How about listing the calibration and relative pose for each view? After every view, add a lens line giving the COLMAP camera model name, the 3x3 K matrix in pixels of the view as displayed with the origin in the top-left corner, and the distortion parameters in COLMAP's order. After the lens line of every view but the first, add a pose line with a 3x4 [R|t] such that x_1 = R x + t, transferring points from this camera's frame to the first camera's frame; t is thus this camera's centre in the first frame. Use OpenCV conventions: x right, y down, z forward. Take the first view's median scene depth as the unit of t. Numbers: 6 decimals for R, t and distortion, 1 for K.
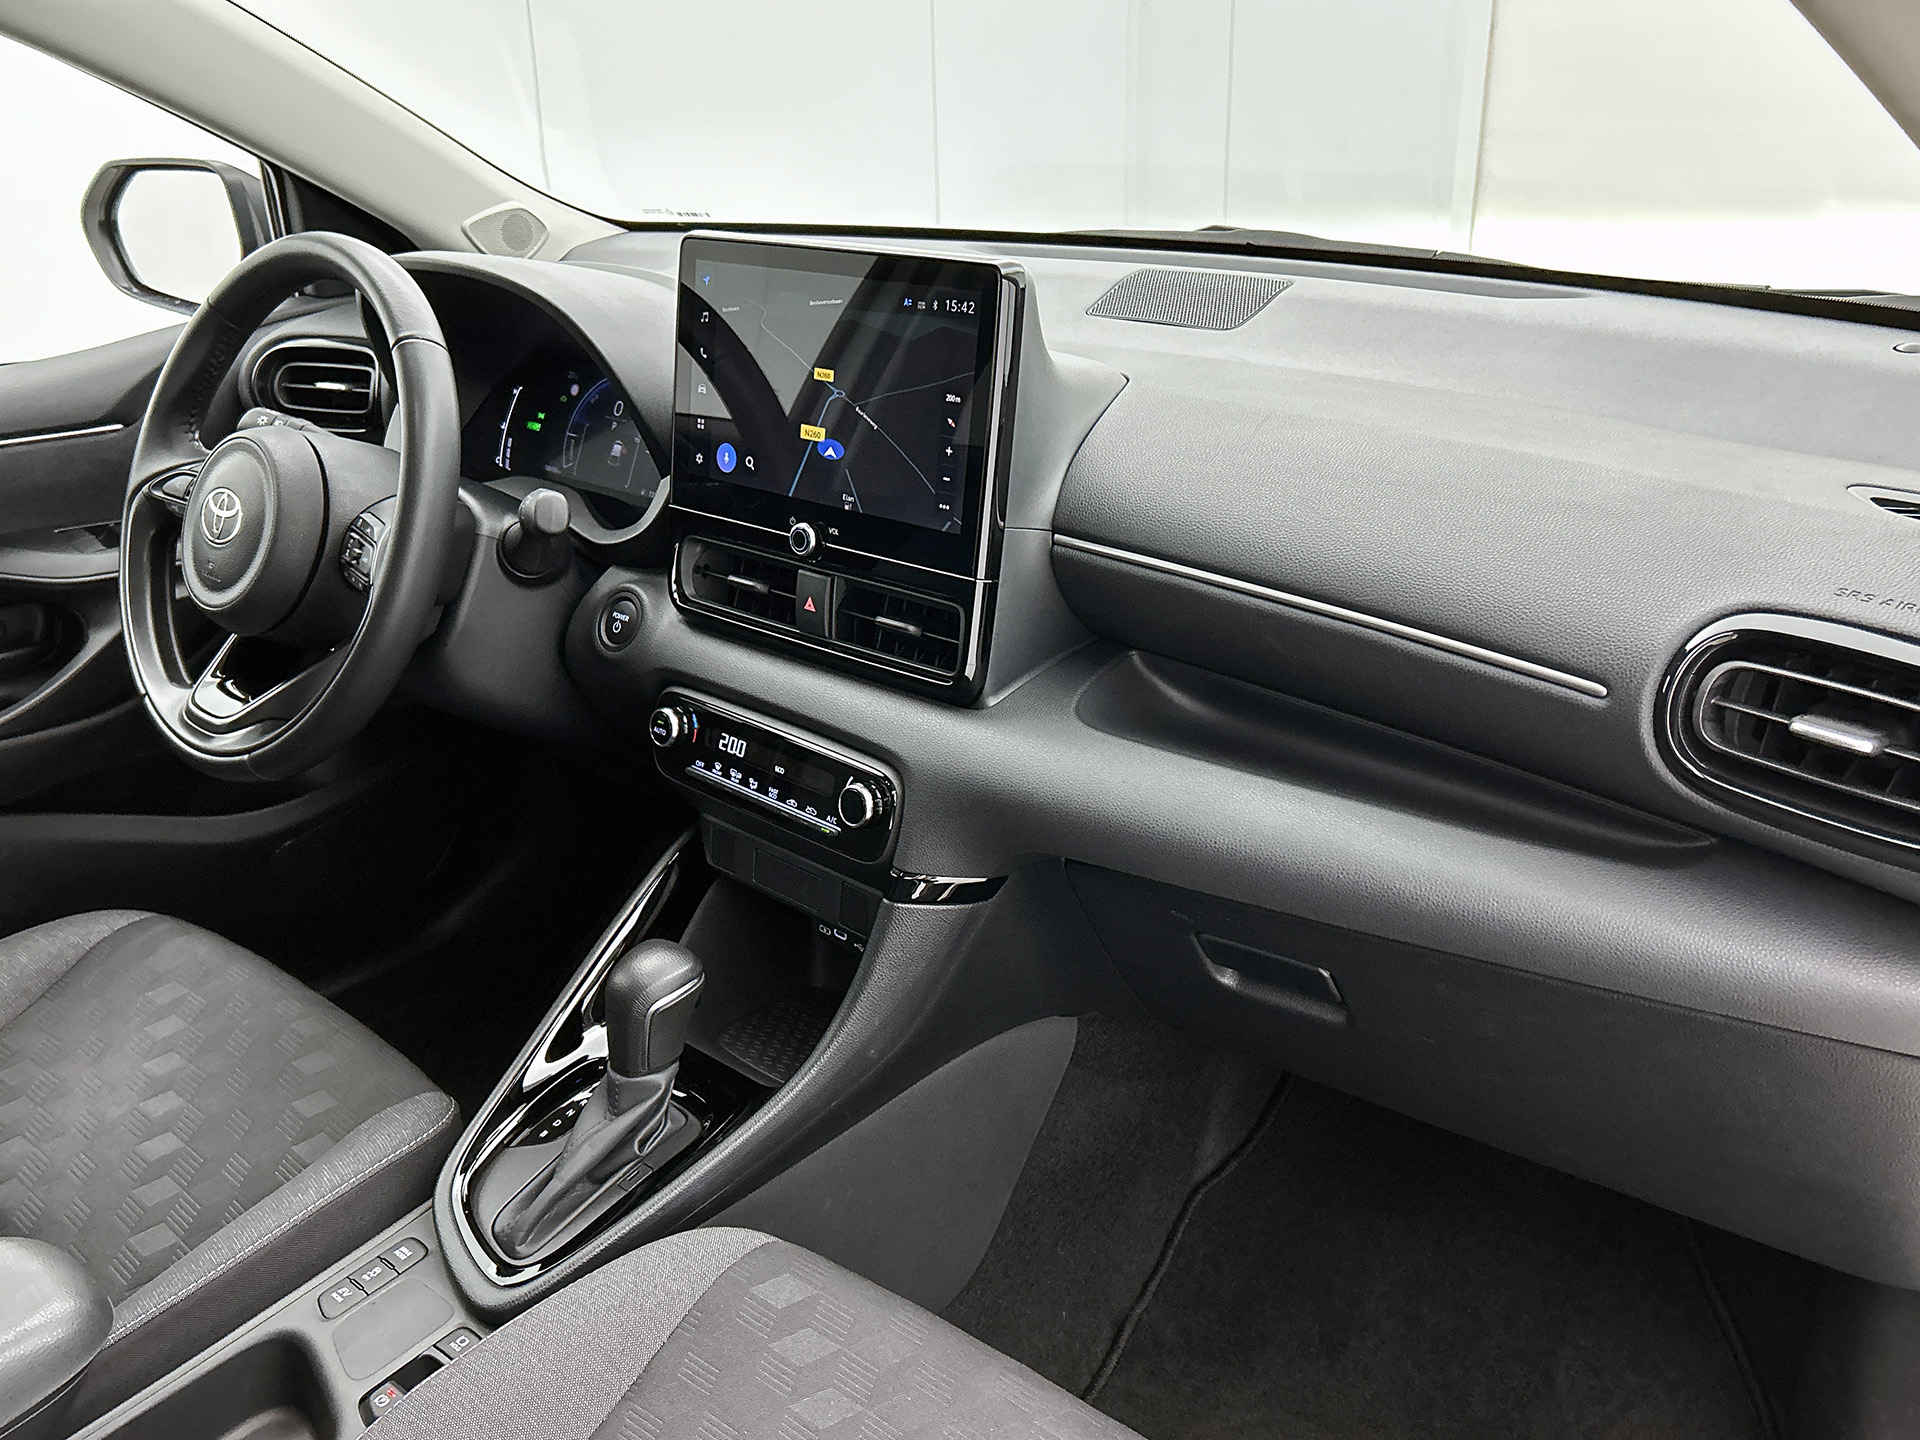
lens RADIAL K [[1697.4, 0, 960.0], [0, 1697.4, 720.0], [0, 0, 1]] dist [0.014202, -0.091328]
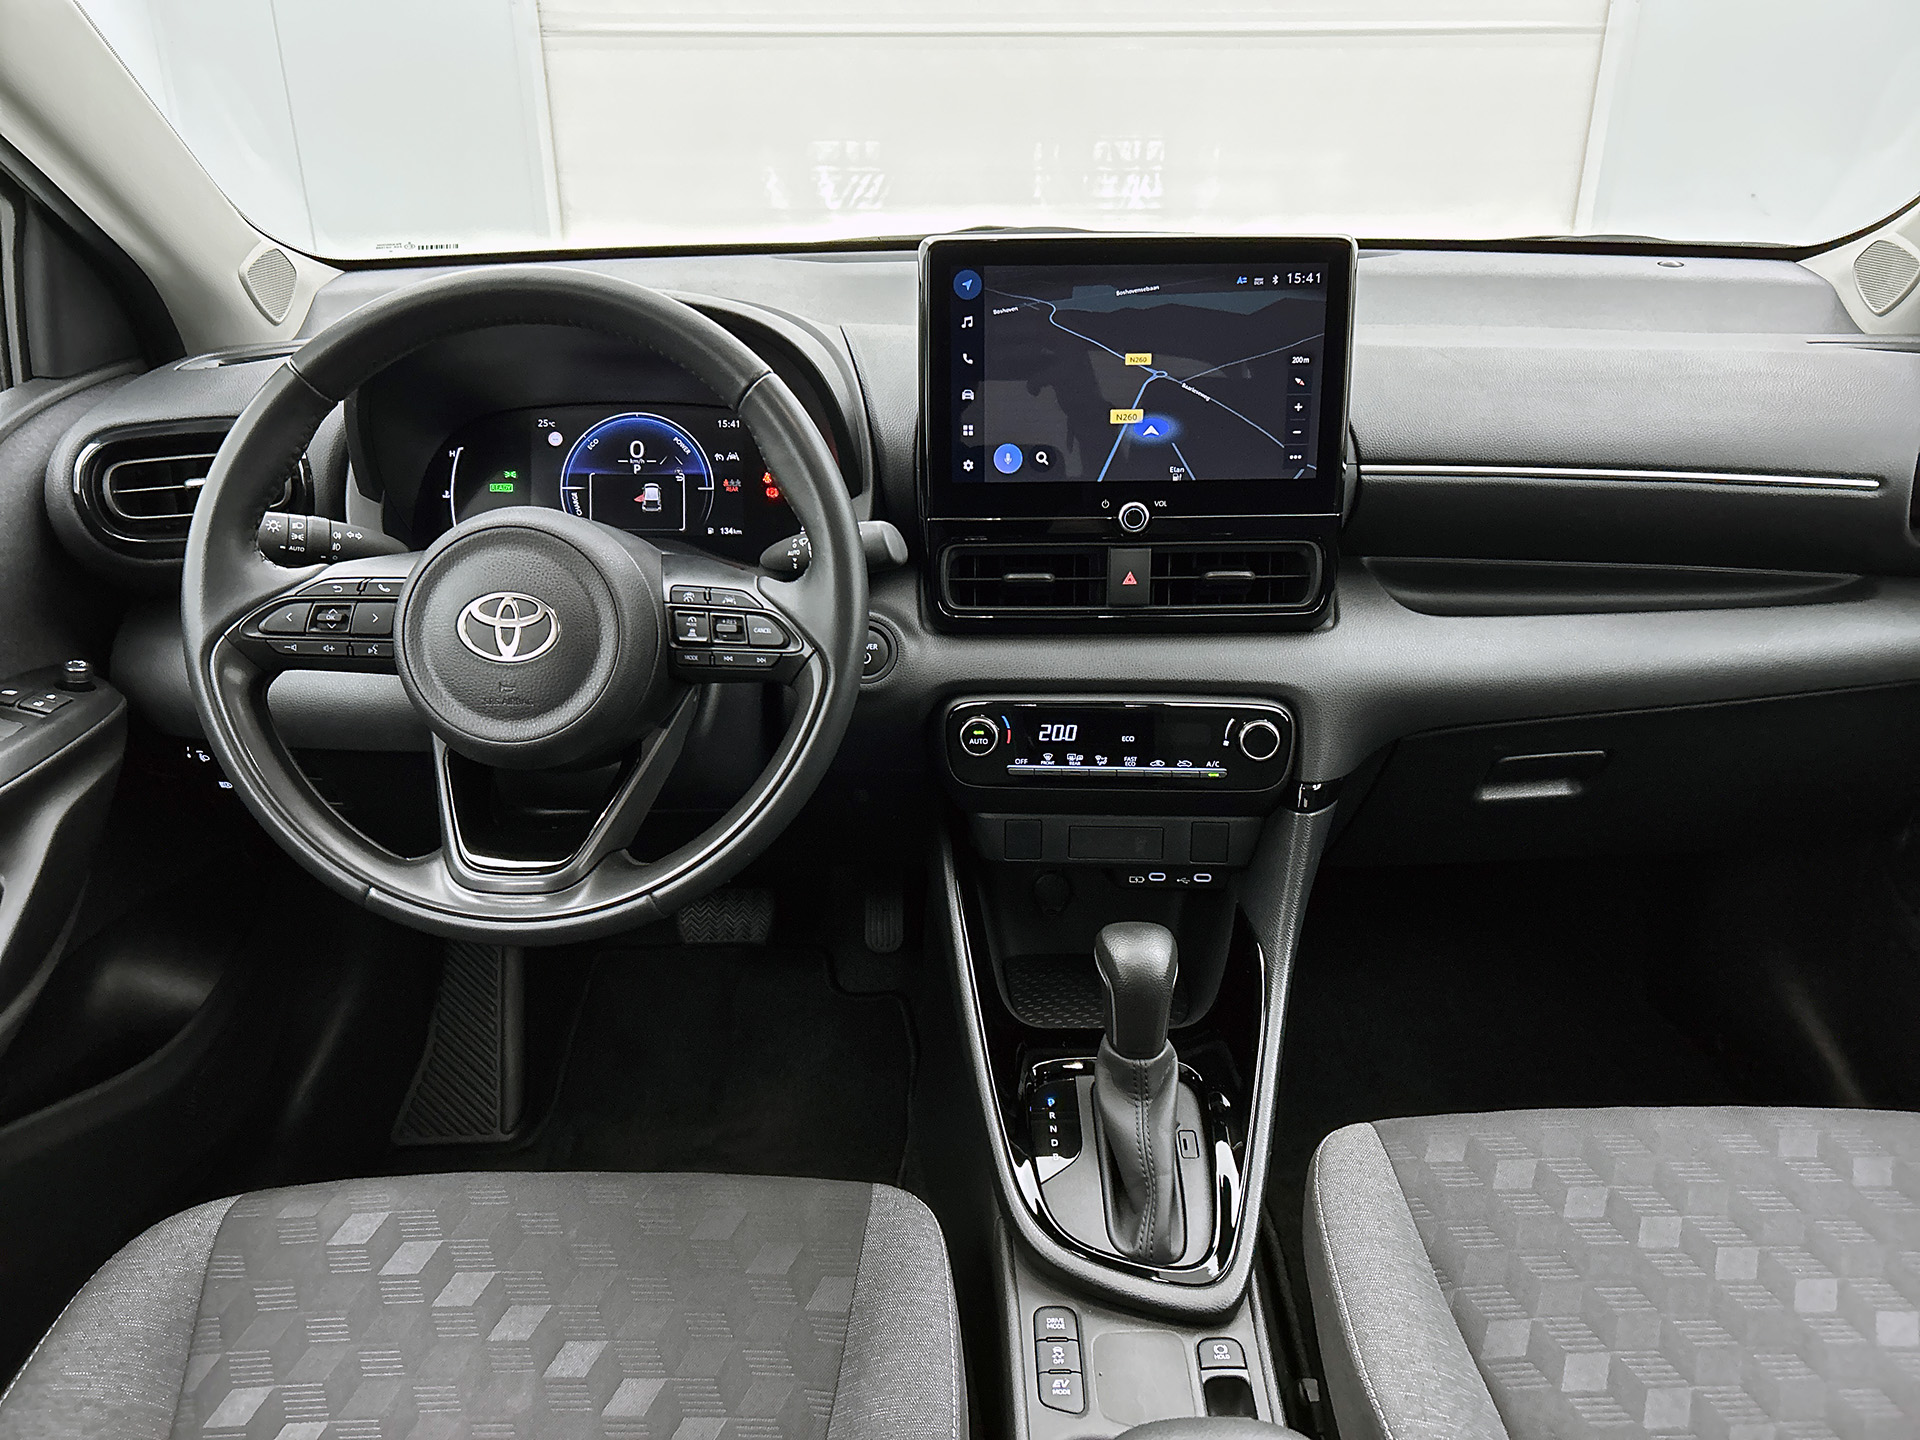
lens RADIAL K [[1476.2, 0, 983.2], [0, 1476.2, 716.8], [0, 0, 1]] dist [0.025416, -0.038690]
pose [[0.750085, -0.253281, 0.610918, -0.750826], [0.242696, 0.964727, 0.101984, -0.102010], [-0.615200, 0.071771, 0.785098, 0.338739]]
